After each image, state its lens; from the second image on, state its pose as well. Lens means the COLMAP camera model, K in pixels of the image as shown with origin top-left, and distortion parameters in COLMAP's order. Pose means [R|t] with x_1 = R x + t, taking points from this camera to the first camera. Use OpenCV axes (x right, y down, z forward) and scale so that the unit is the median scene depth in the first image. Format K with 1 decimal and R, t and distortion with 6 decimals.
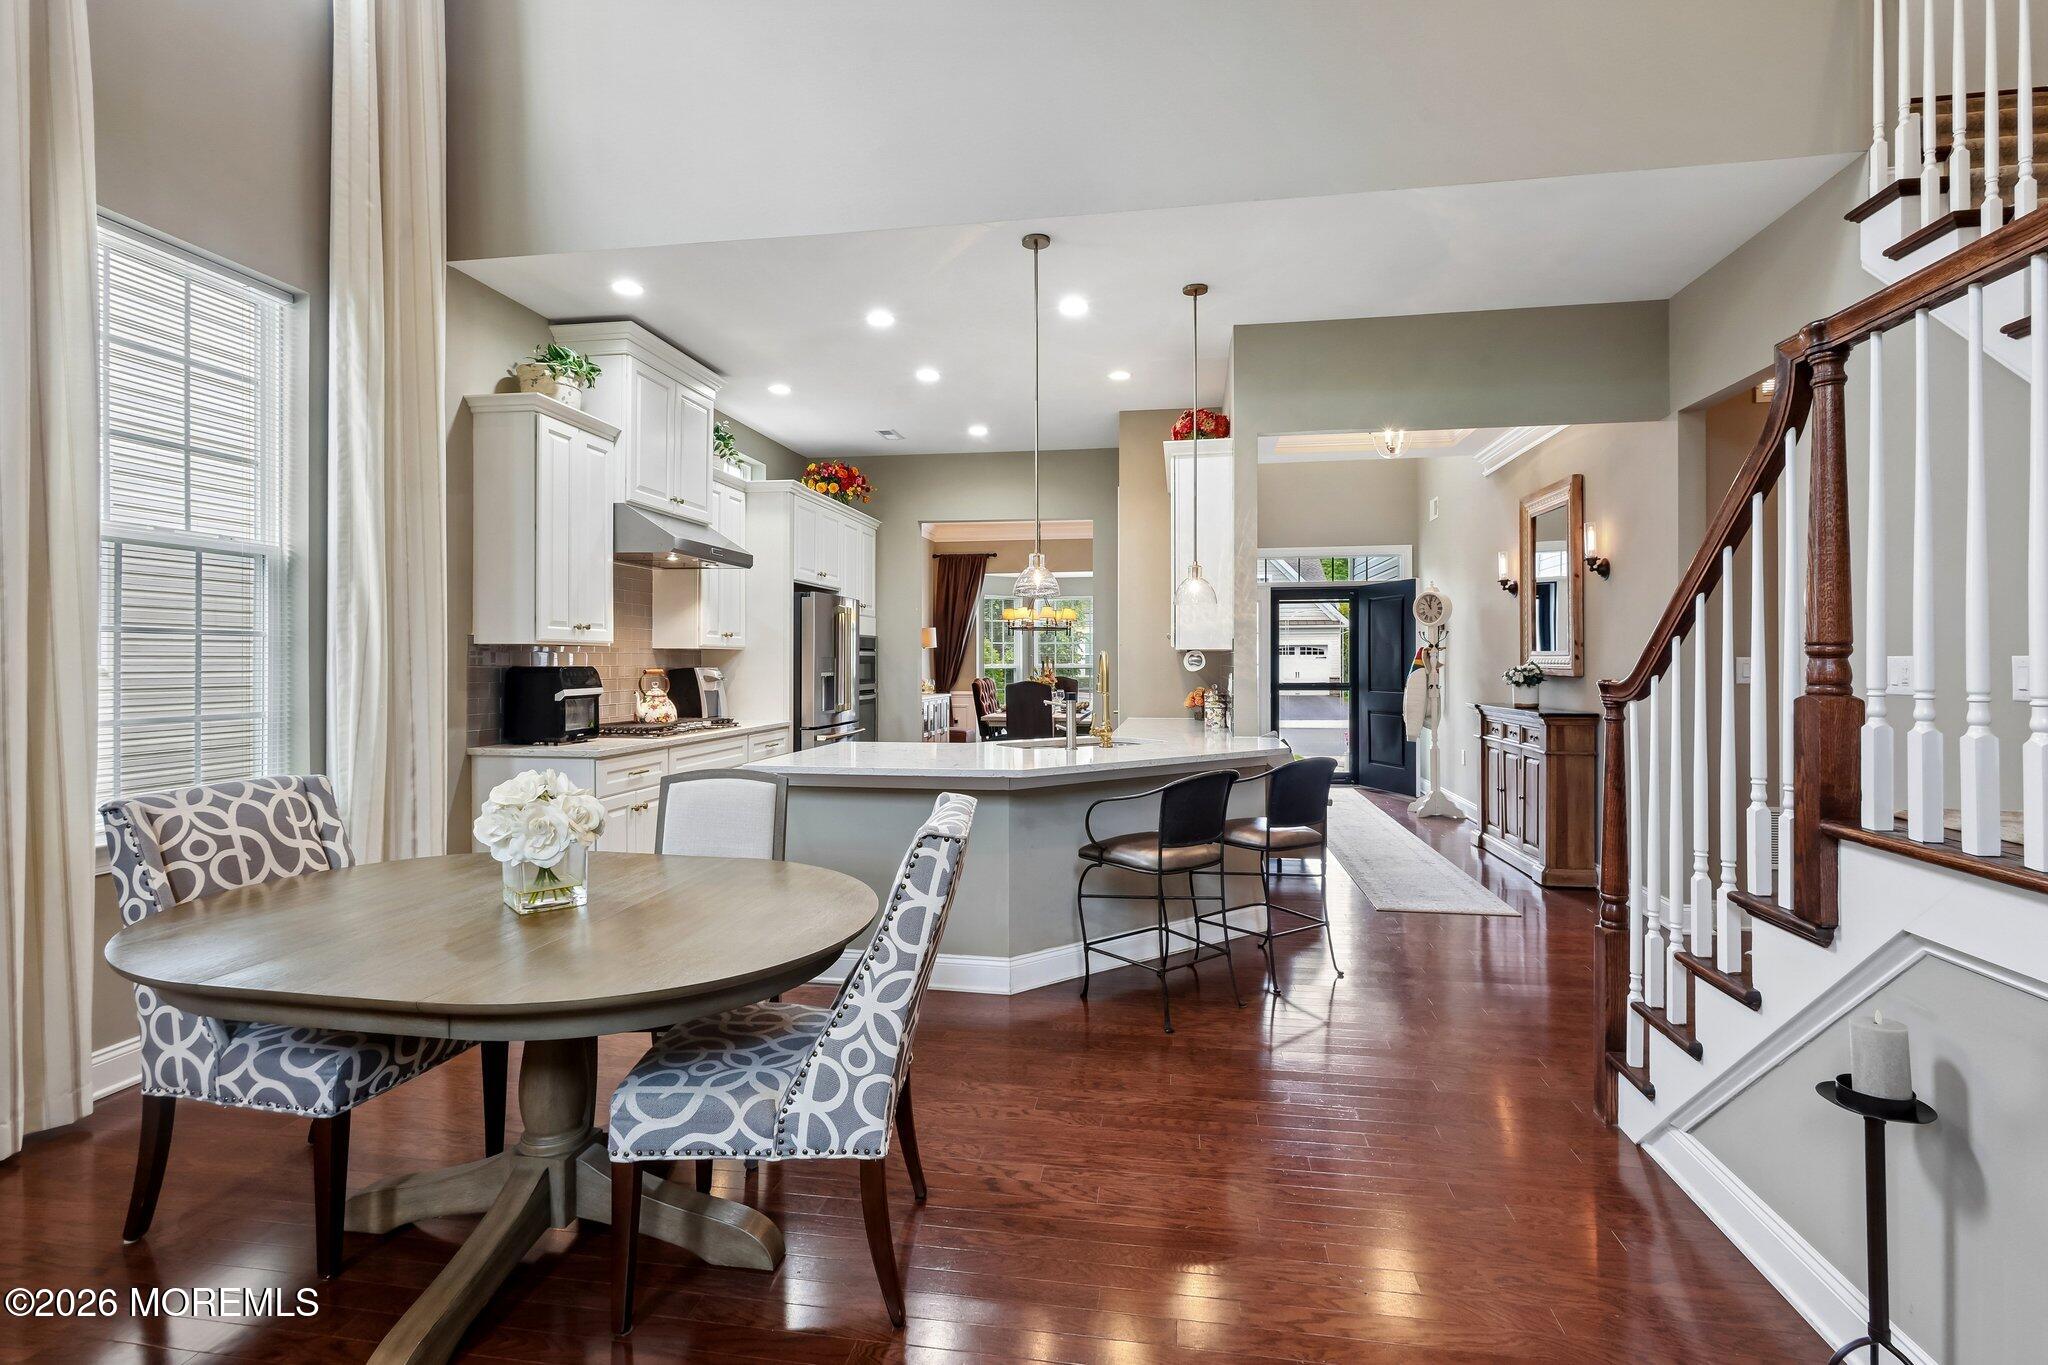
lens RADIAL K [[988.3, 0, 1015.8], [0, 988.3, 665.4], [0, 0, 1]] dist [0.003689, 0.000885]
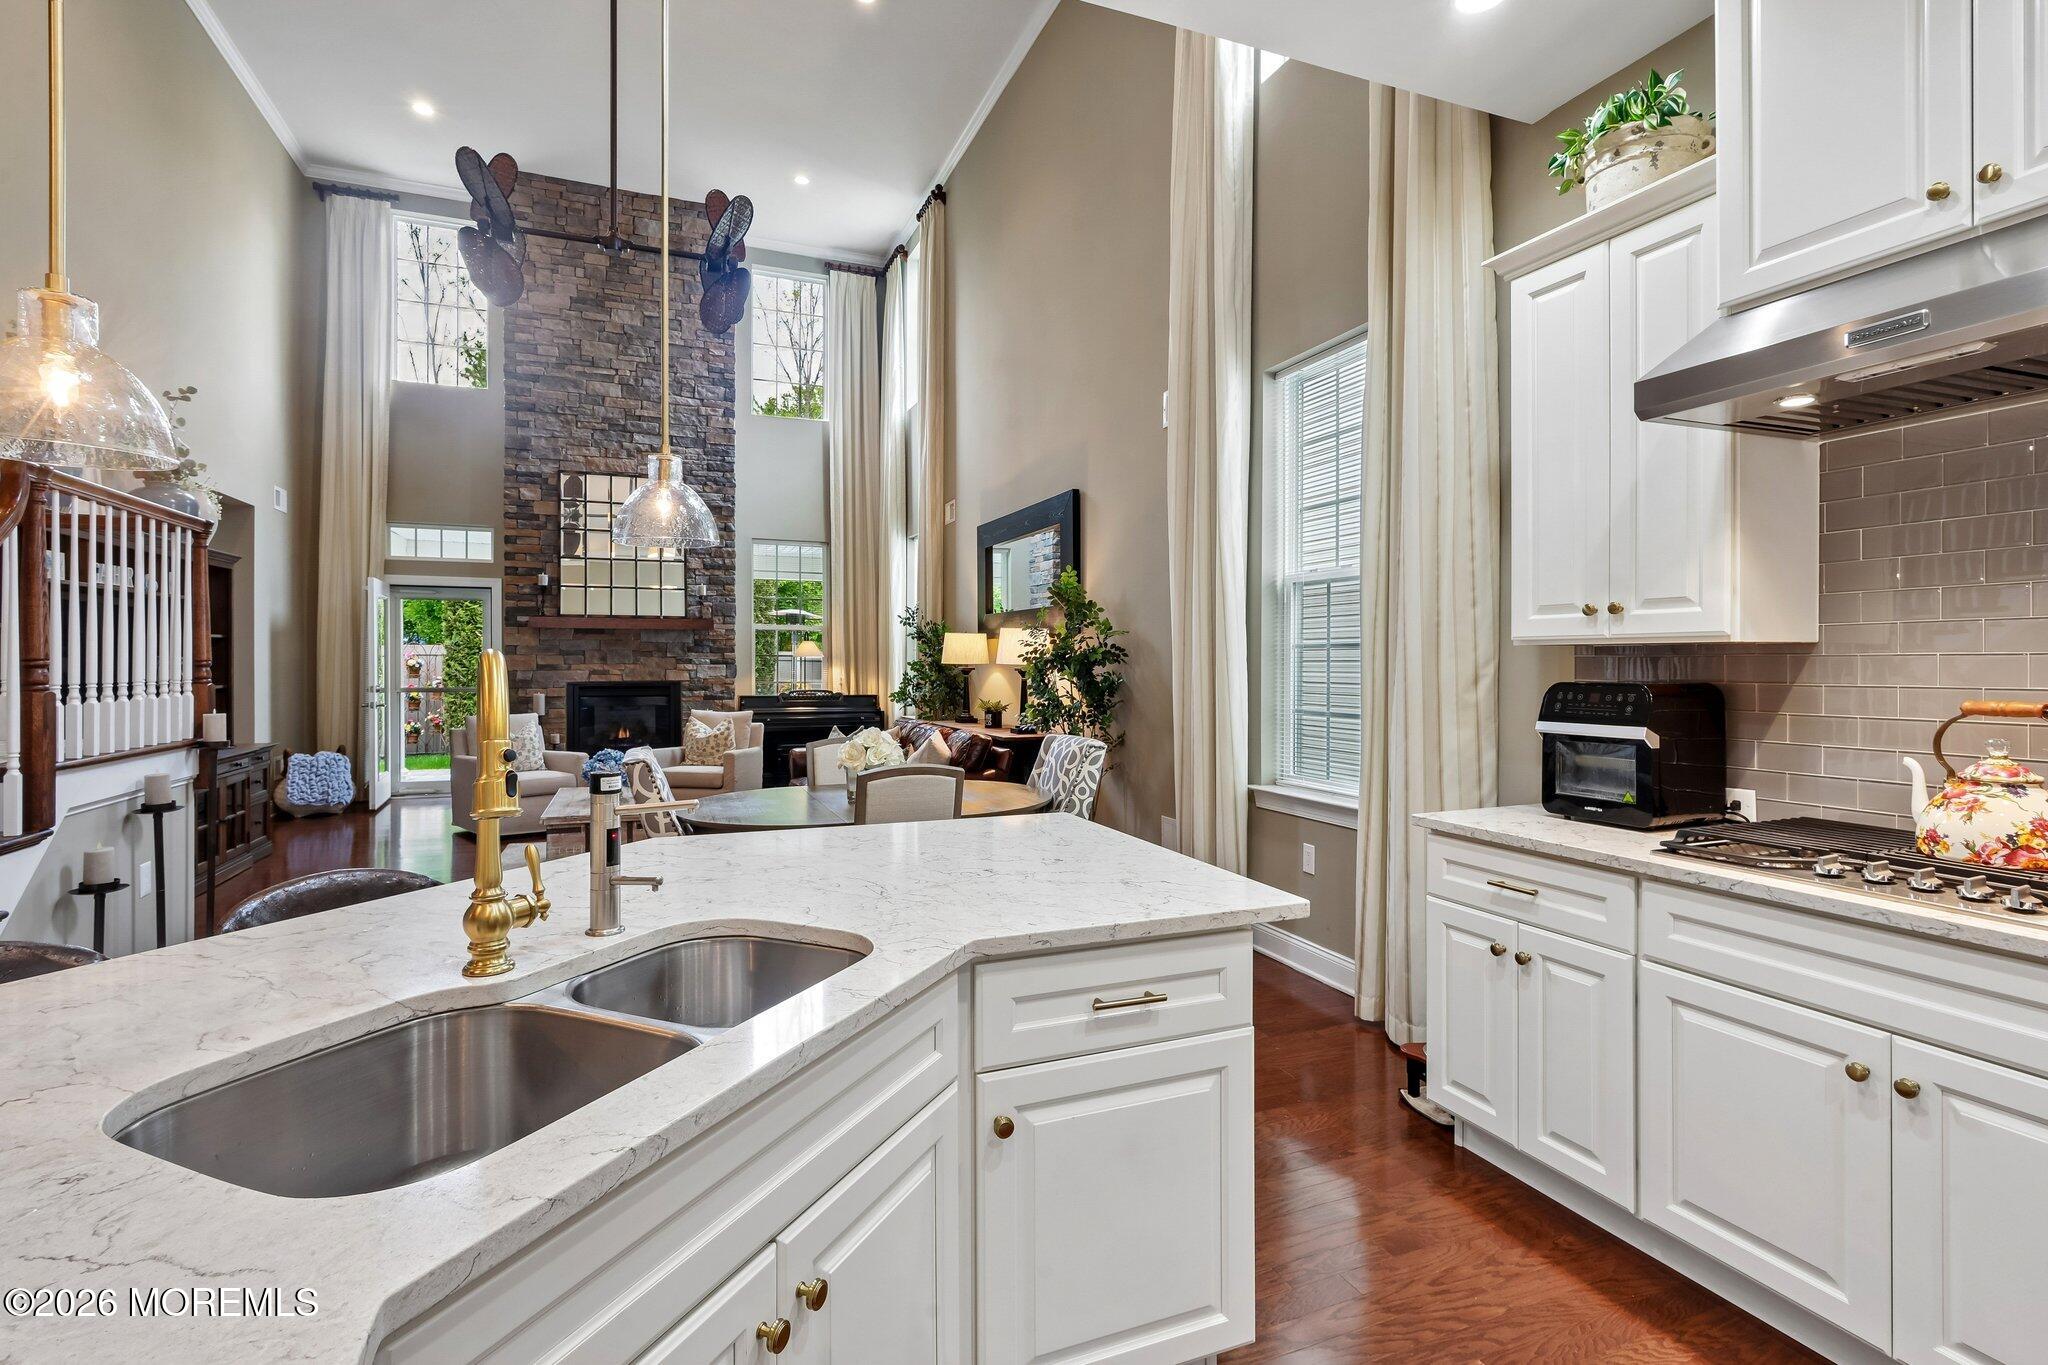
lens RADIAL K [[960.7, 0, 1022.7], [0, 960.7, 664.6], [0, 0, 1]] dist [0.001874, 0.000401]
pose [[-0.852972, 0.001391, -0.521955, 0.049162], [-0.000543, 0.999994, 0.003553, -0.007155], [0.521957, 0.003314, -0.852965, 0.715011]]
